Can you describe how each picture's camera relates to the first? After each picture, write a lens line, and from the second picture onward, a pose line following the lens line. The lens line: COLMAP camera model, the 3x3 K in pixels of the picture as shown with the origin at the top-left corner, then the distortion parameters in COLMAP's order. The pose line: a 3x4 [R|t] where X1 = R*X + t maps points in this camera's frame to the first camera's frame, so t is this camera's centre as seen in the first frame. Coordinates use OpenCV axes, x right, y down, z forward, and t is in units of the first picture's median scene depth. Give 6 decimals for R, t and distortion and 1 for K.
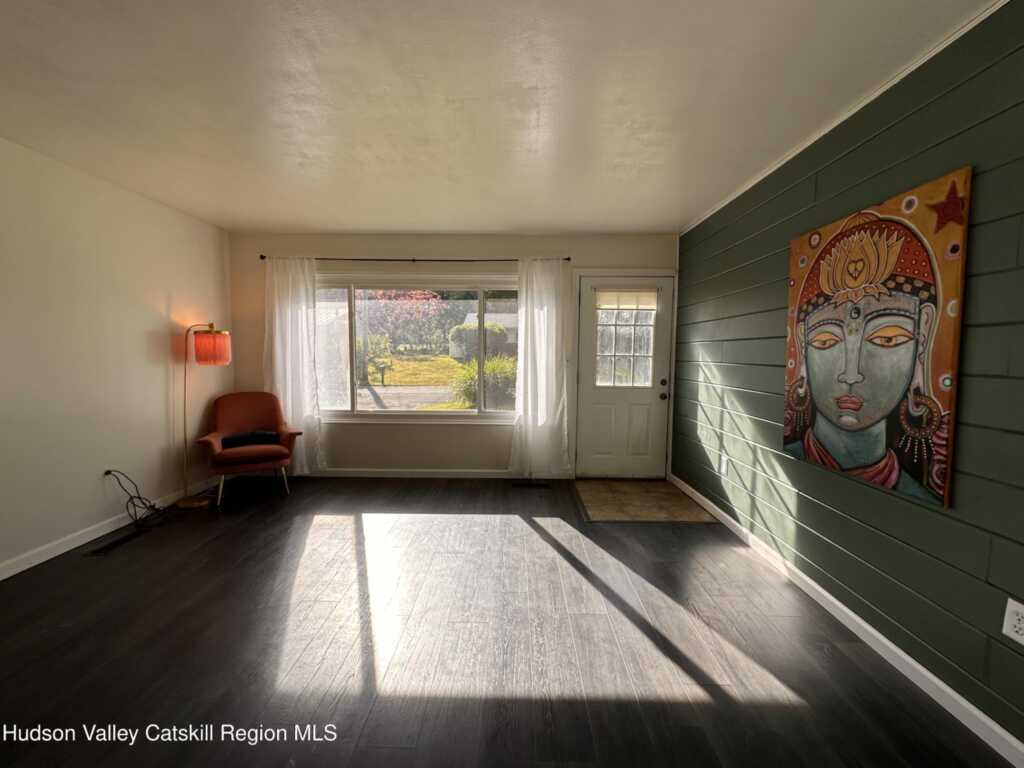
lens RADIAL K [[410.2, 0, 512.3], [0, 410.2, 380.1], [0, 0, 1]] dist [-0.007343, 0.001588]
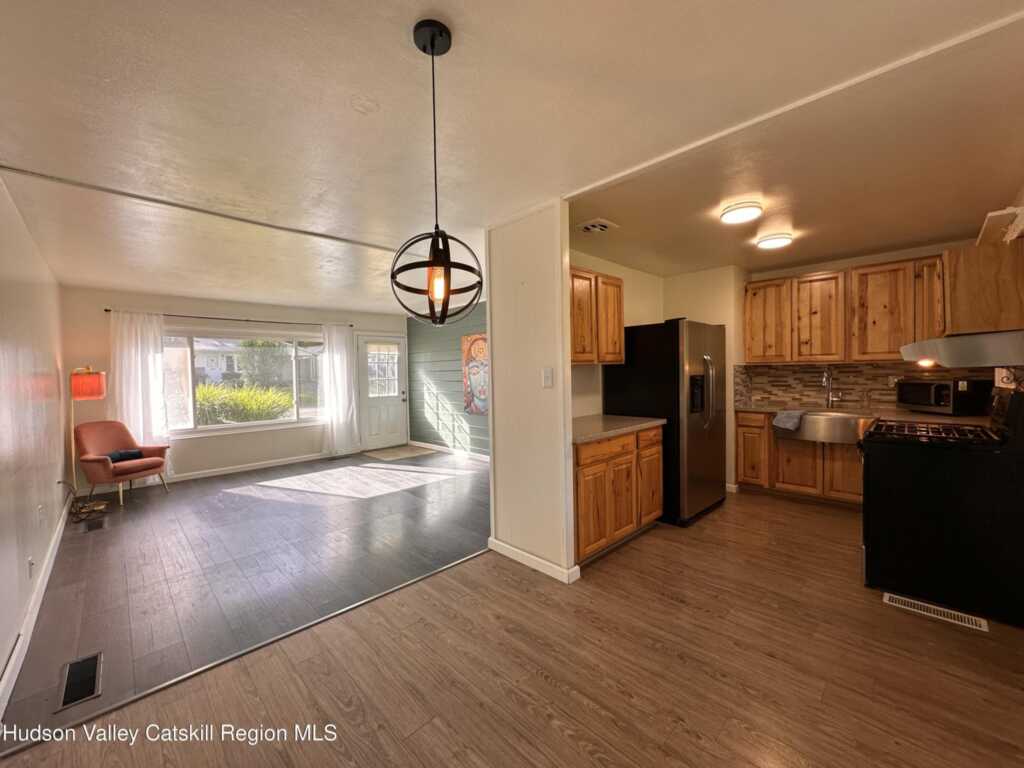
lens RADIAL K [[410.2, 0, 510.7], [0, 410.2, 382.2], [0, 0, 1]] dist [-0.007343, 0.001588]
pose [[0.706079, -0.043128, 0.706819, -0.774112], [0.073896, 0.997182, -0.012974, 0.023509], [-0.704267, 0.061392, 0.707276, -0.865233]]
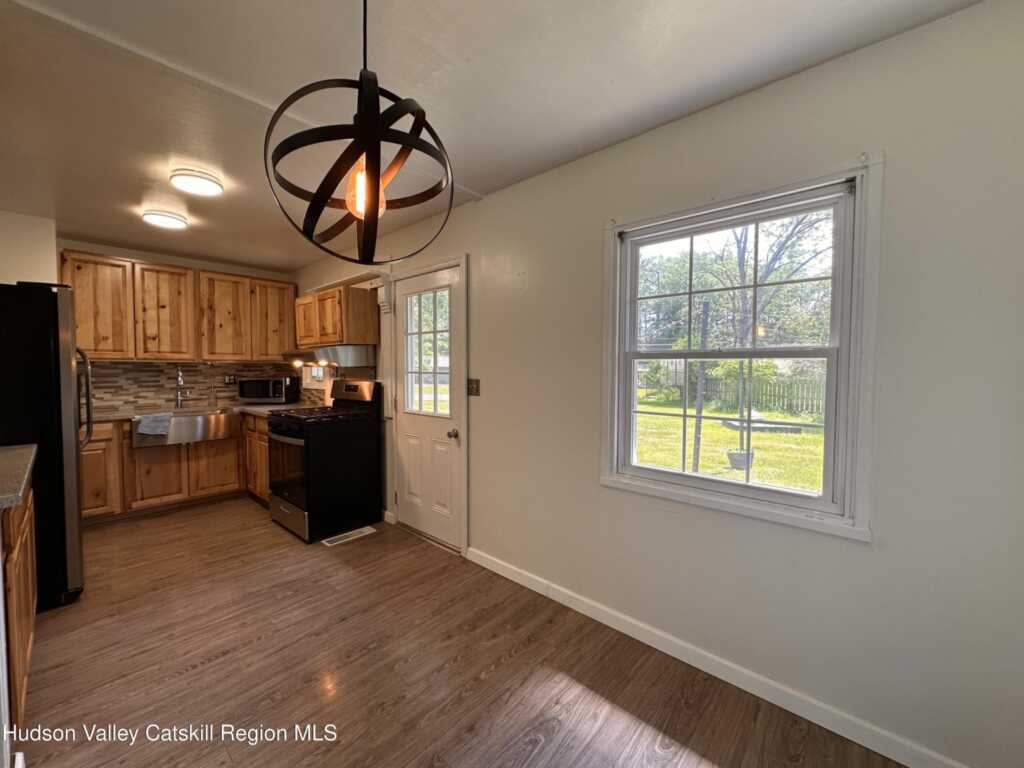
lens RADIAL K [[410.2, 0, 511.5], [0, 410.2, 381.4], [0, 0, 1]] dist [-0.007343, 0.001588]
pose [[-0.750581, -0.034647, 0.659870, -0.735758], [0.034871, 0.995156, 0.091915, 0.002730], [-0.659858, 0.092000, -0.745737, -0.412452]]
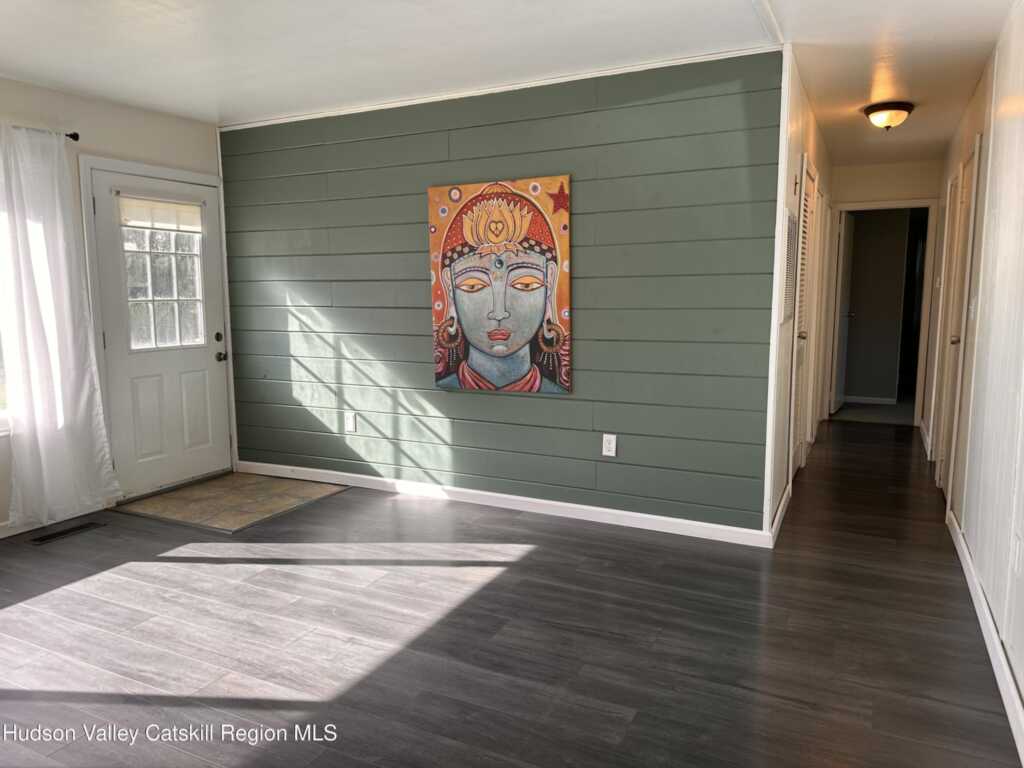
lens RADIAL K [[716.5, 0, 512.5], [0, 716.5, 387.3], [0, 0, 1]] dist [0.060389, -0.073191]
pose [[0.434693, -0.132380, 0.890796, -0.679797], [0.069057, 0.991125, 0.113591, -0.019204], [-0.897927, 0.012138, 0.439977, -0.007740]]
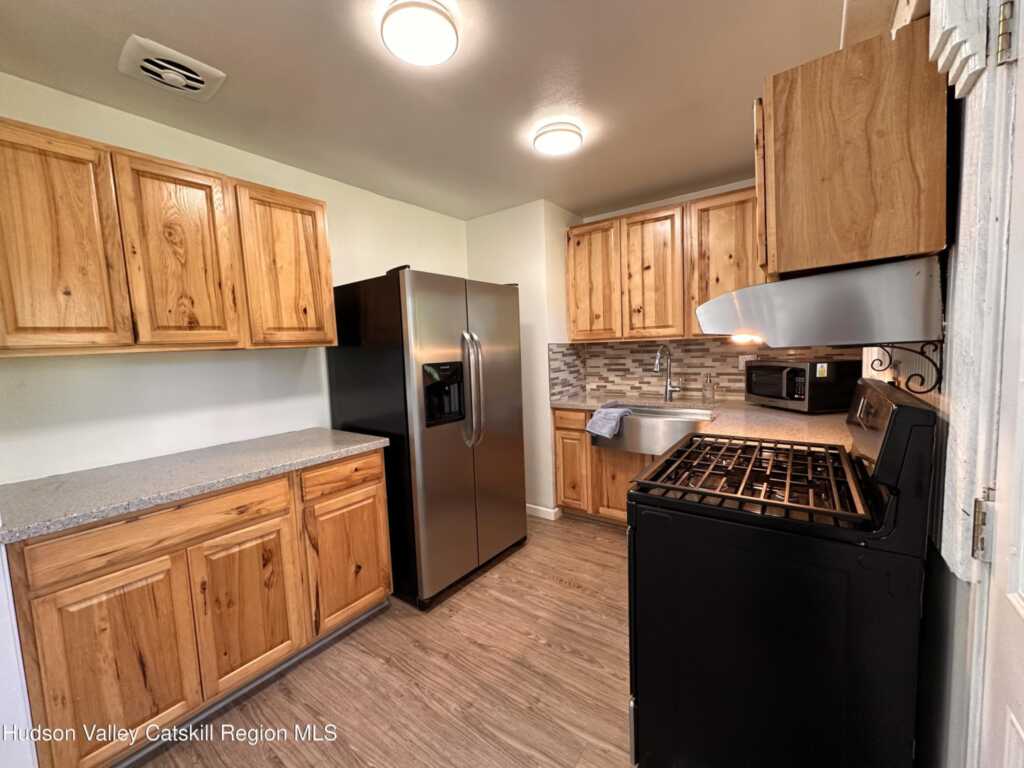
lens RADIAL K [[410.2, 0, 510.9], [0, 410.2, 382.8], [0, 0, 1]] dist [-0.007343, 0.001588]
pose [[0.584751, -0.102613, 0.804696, -0.127417], [0.100271, 0.993503, 0.053825, 0.034289], [-0.804992, 0.049214, 0.591242, -0.923856]]
